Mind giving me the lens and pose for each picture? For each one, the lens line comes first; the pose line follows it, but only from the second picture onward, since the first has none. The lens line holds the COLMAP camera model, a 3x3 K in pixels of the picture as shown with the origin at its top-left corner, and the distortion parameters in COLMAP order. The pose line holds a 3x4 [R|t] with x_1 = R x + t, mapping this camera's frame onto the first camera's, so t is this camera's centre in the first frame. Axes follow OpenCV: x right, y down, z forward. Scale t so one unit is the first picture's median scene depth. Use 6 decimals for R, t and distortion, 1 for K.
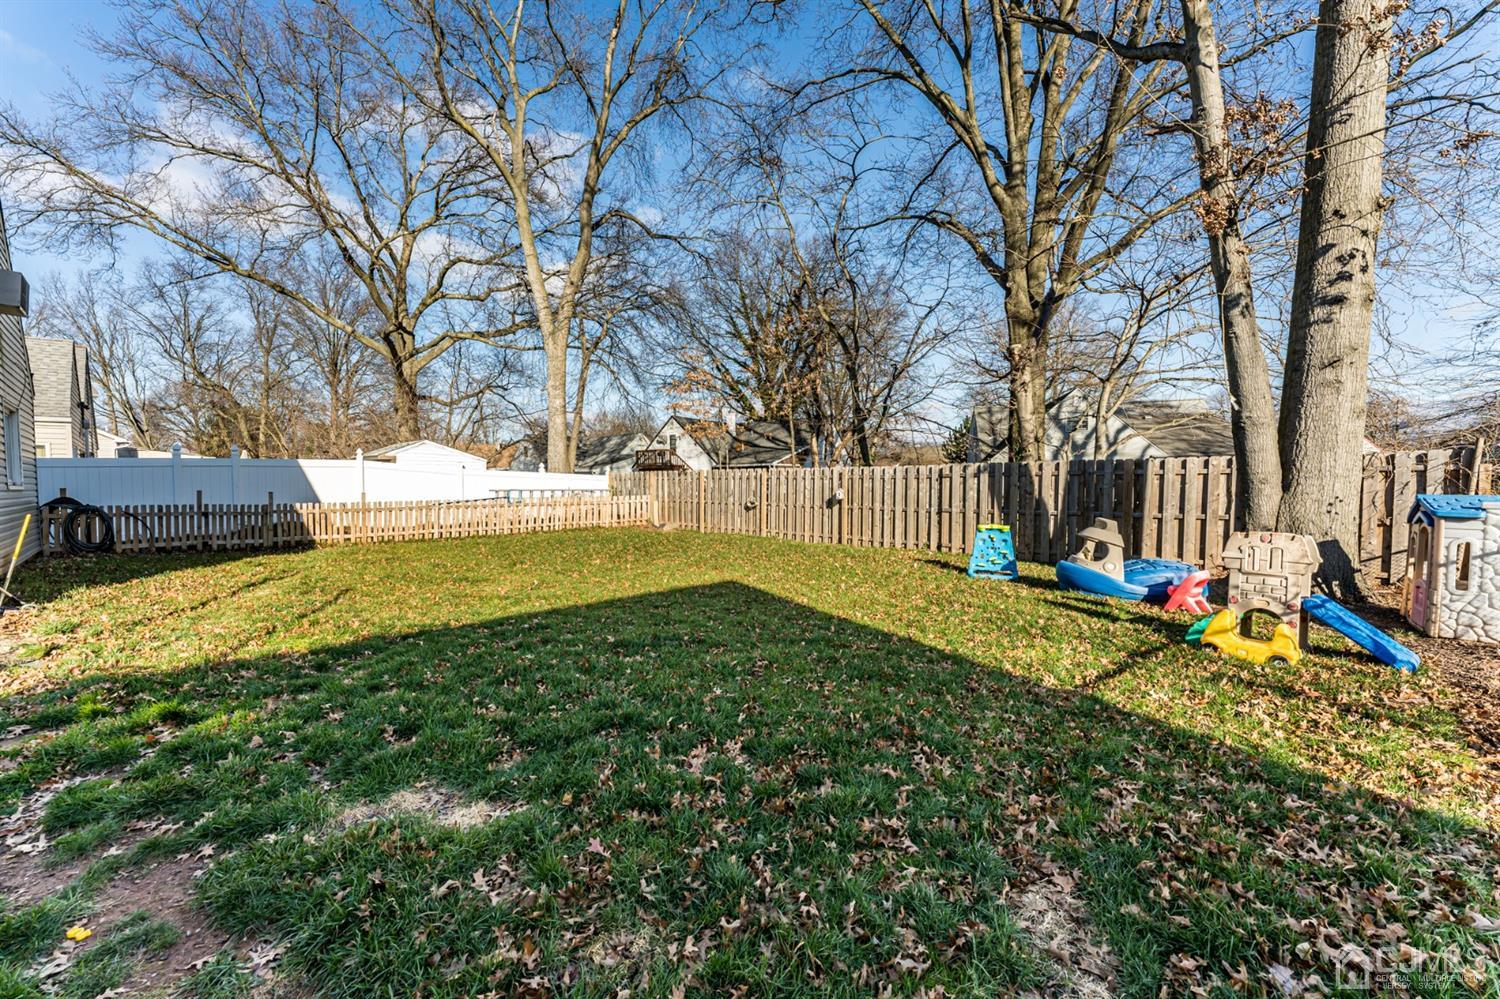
lens RADIAL K [[604.3, 0, 758.7], [0, 604.3, 496.9], [0, 0, 1]] dist [0.003359, 0.000767]
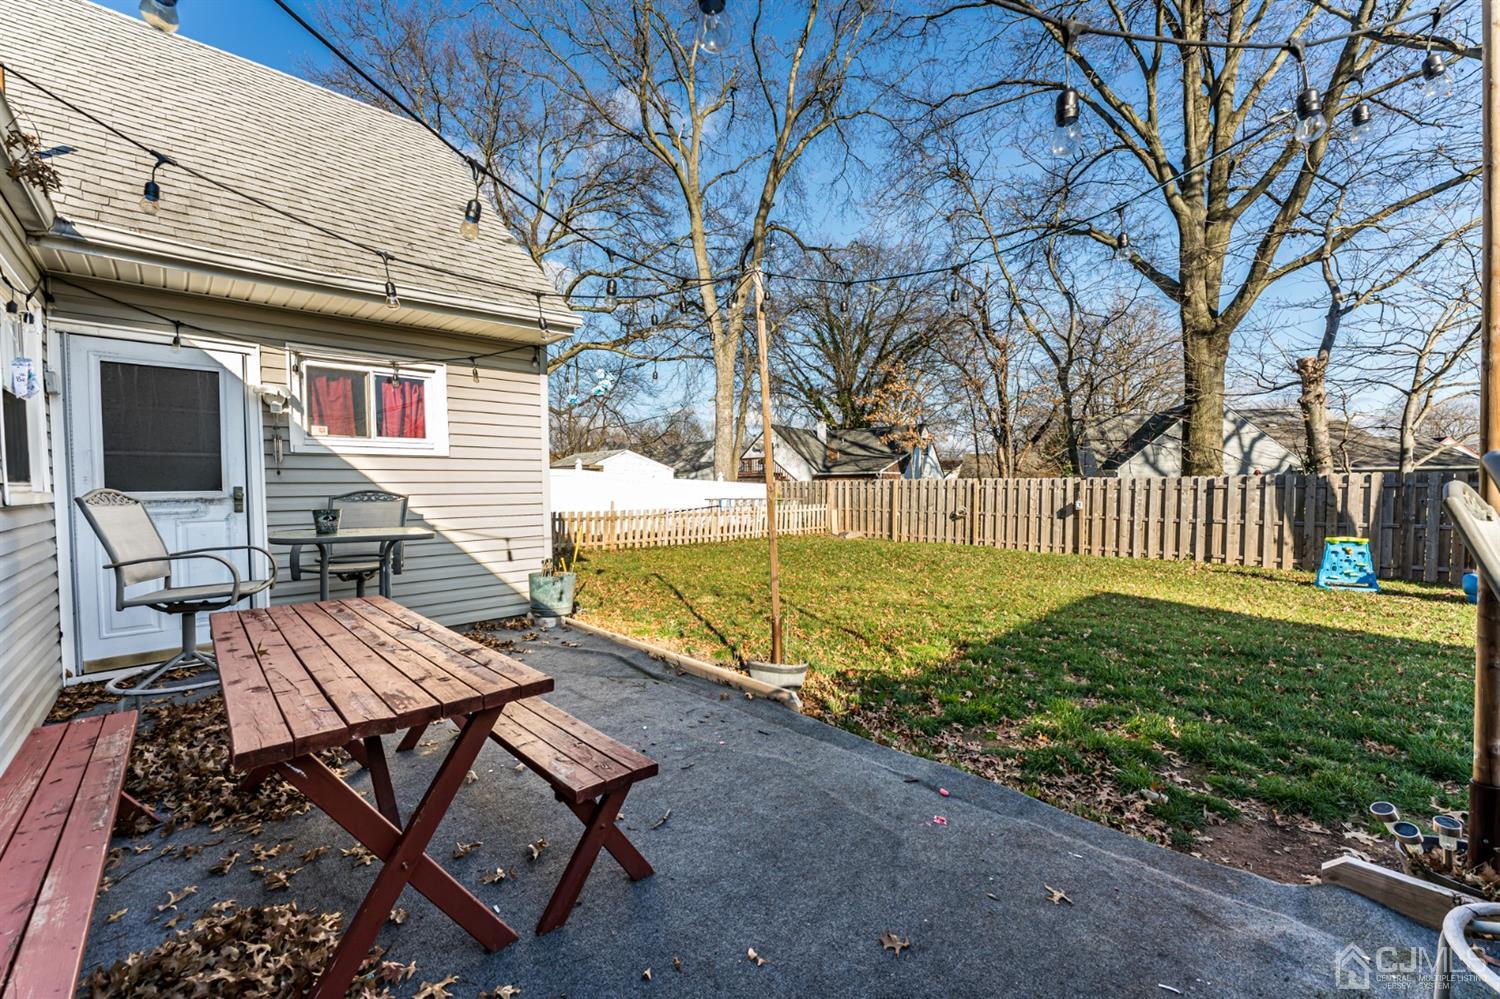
lens RADIAL K [[604.3, 0, 743.6], [0, 604.3, 500.2], [0, 0, 1]] dist [0.003359, 0.000767]
pose [[0.999460, 0.003148, -0.032715, -0.288424], [-0.003310, 0.999982, -0.004919, -0.003804], [0.032699, 0.005025, 0.999453, -0.021649]]
